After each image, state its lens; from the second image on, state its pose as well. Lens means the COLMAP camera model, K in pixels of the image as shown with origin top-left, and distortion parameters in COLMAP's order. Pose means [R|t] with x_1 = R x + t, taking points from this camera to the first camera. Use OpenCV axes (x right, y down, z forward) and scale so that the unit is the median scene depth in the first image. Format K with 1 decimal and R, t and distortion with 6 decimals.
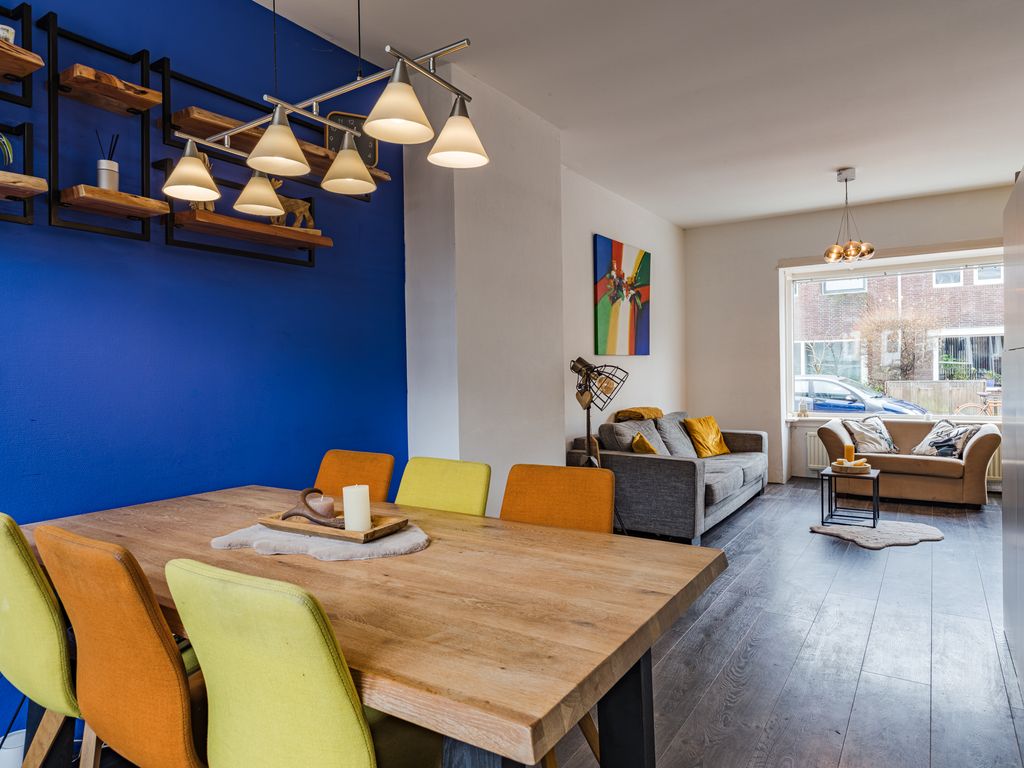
lens RADIAL K [[632.3, 0, 517.7], [0, 632.3, 374.3], [0, 0, 1]] dist [-0.025471, 0.008553]
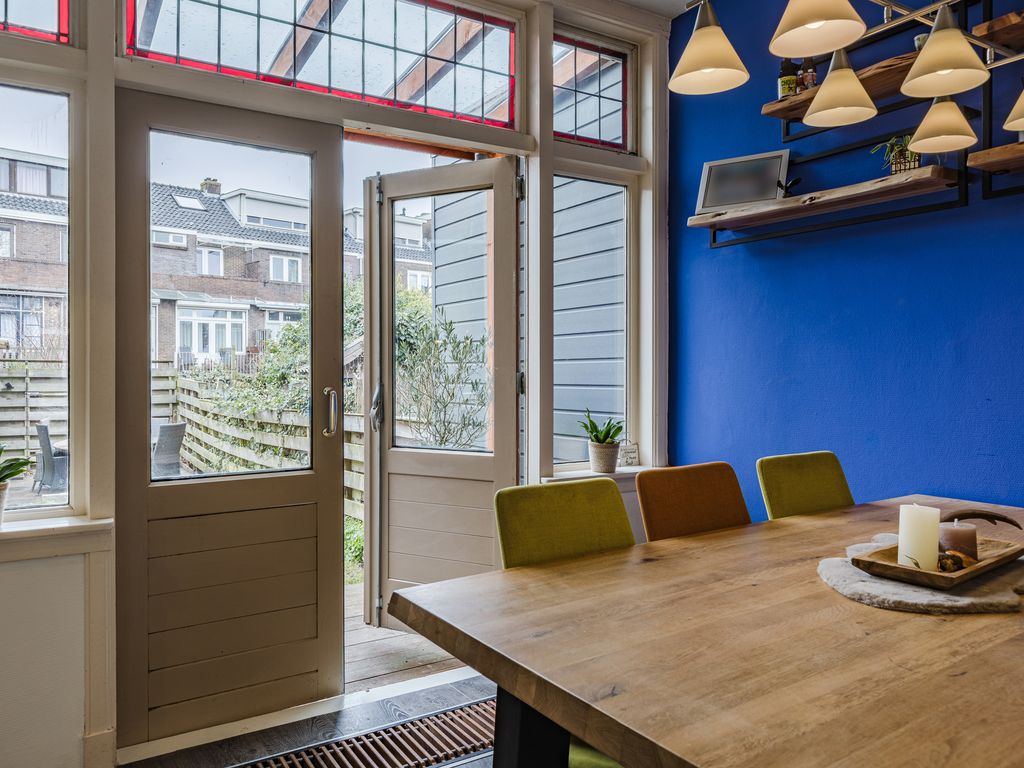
lens RADIAL K [[753.4, 0, 514.7], [0, 753.4, 374.6], [0, 0, 1]] dist [0.007141, -0.011844]
pose [[-0.408510, 0.015095, -0.912629, 0.903173], [0.004923, 0.999885, 0.014335, 0.016005], [0.912740, 0.001364, -0.408538, 1.176926]]
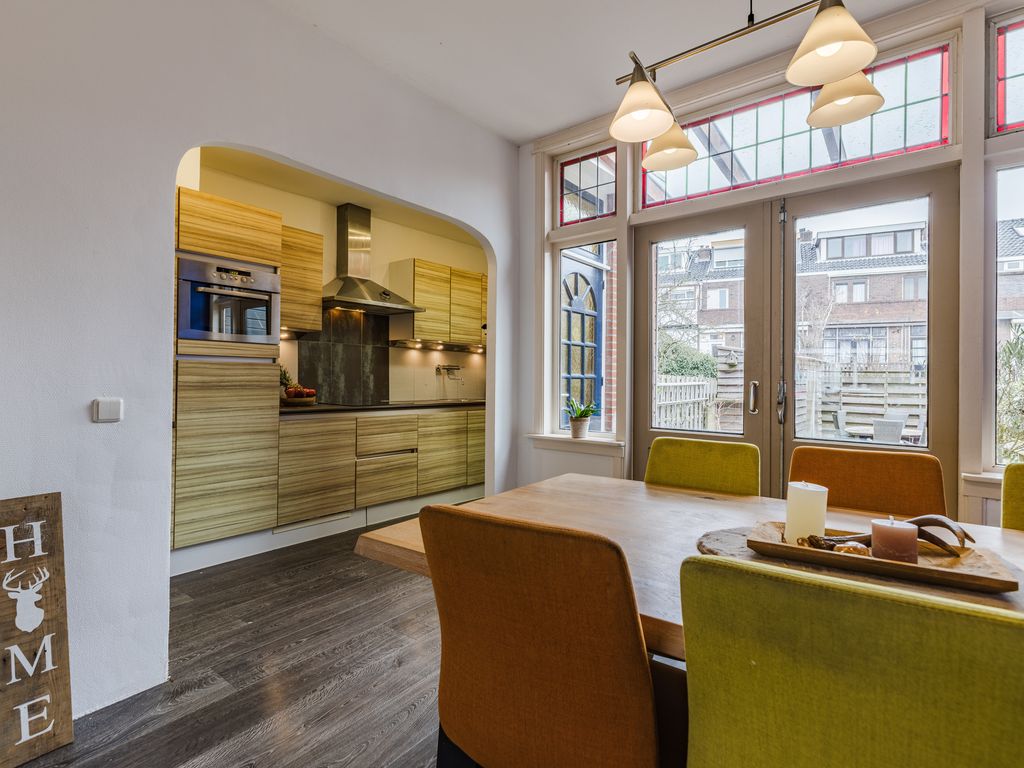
lens RADIAL K [[519.7, 0, 505.6], [0, 519.7, 377.1], [0, 0, 1]] dist [0.004927, -0.002322]
pose [[-0.995680, 0.002256, 0.092828, 0.055042], [0.002026, 0.999995, -0.002579, 0.065367], [-0.092833, -0.002380, -0.995679, 2.083896]]
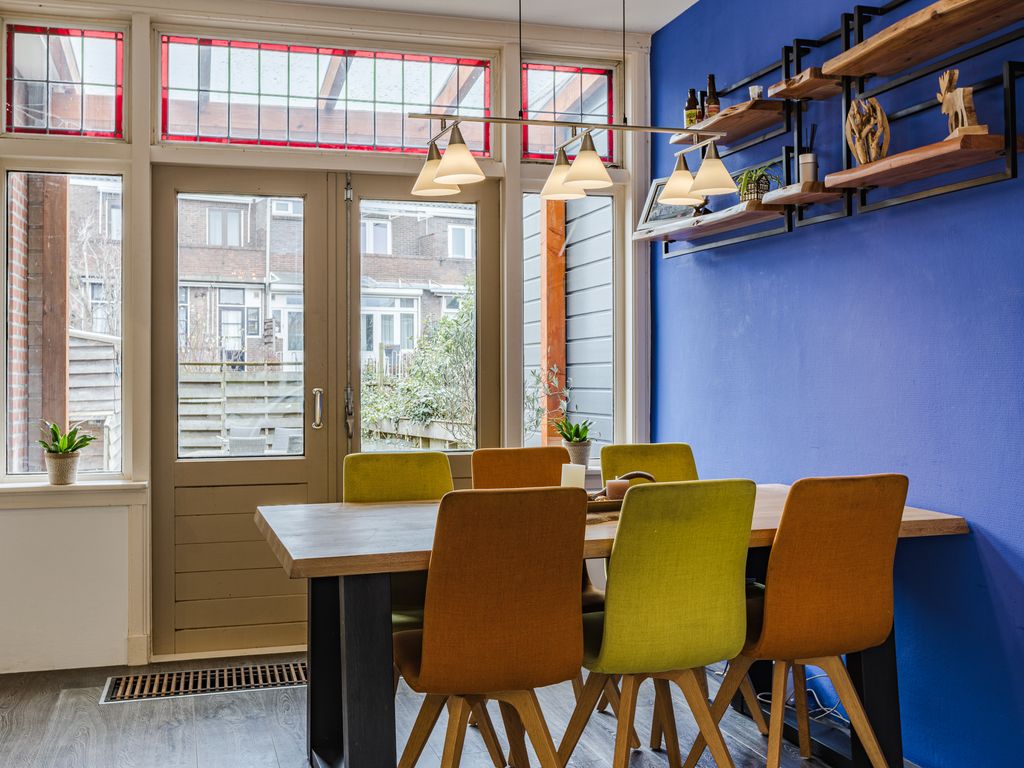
lens RADIAL K [[1080.0, 0, 515.0], [0, 1080.0, 369.7], [0, 0, 1]] dist [-0.003593, 0.000000]
pose [[-0.642488, 0.008765, -0.766246, 1.559533], [0.009028, 0.999952, 0.003868, 0.008182], [0.766243, -0.004433, -0.642536, 2.684173]]
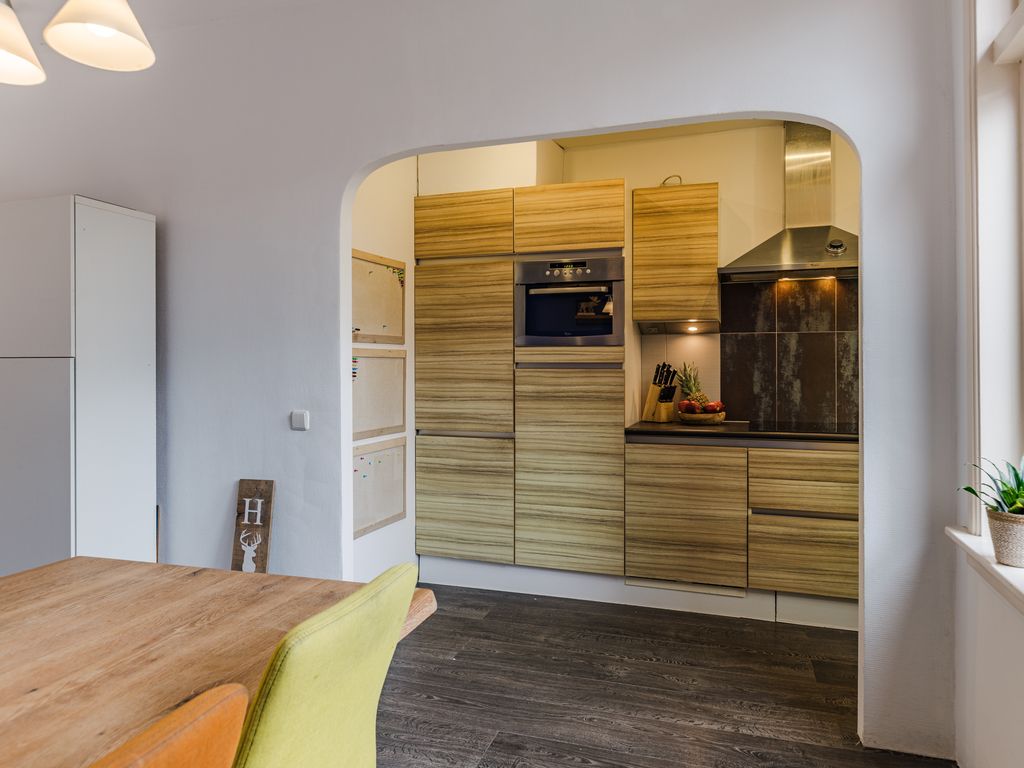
lens RADIAL K [[686.8, 0, 507.7], [0, 686.8, 367.0], [0, 0, 1]] dist [-0.010173, -0.000641]
pose [[-0.239456, 0.007910, 0.970875, -1.054446], [0.006685, 0.999957, -0.006498, -0.004478], [-0.970884, 0.004934, -0.239498, 0.728318]]
